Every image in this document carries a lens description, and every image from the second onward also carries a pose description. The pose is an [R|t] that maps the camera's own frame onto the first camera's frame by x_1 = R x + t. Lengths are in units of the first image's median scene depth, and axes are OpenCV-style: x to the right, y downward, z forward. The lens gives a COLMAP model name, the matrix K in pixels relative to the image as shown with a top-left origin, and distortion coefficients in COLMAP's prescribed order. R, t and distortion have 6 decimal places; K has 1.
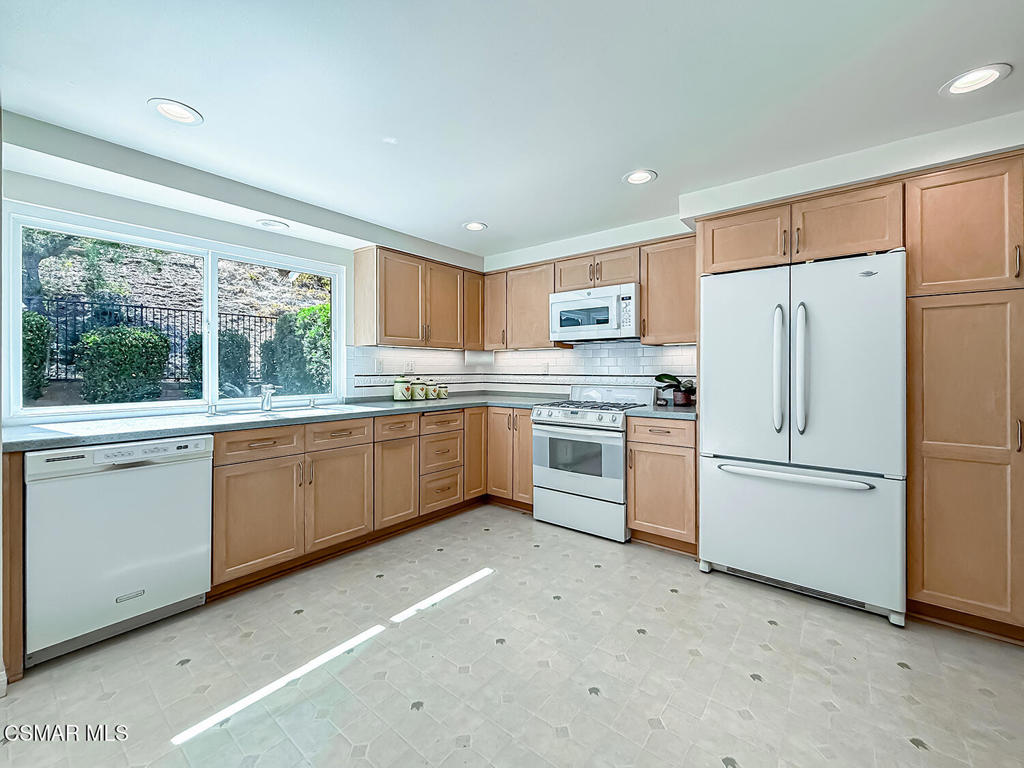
lens RADIAL K [[423.3, 0, 510.3], [0, 423.3, 368.6], [0, 0, 1]] dist [0.000207, 0.000083]
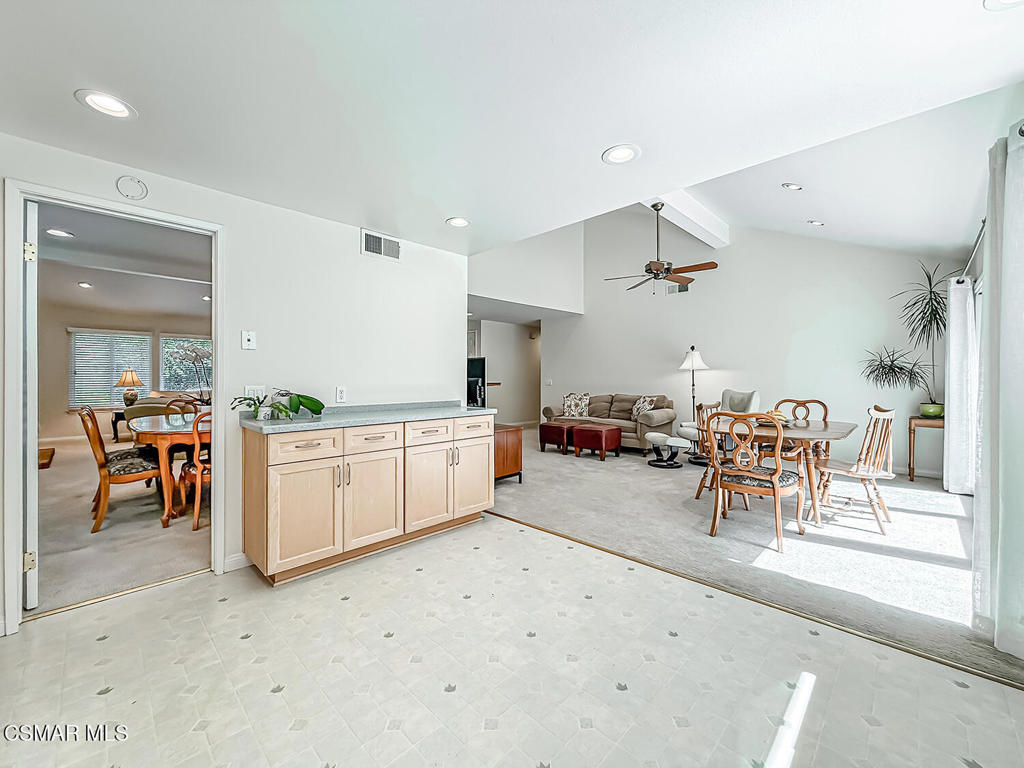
lens RADIAL K [[423.3, 0, 502.1], [0, 423.3, 378.1], [0, 0, 1]] dist [0.000207, 0.000083]
pose [[-0.992045, -0.001729, 0.125875, -0.026627], [-0.002250, 0.999989, -0.003996, 0.012494], [-0.125867, -0.004248, -0.992038, 1.060829]]
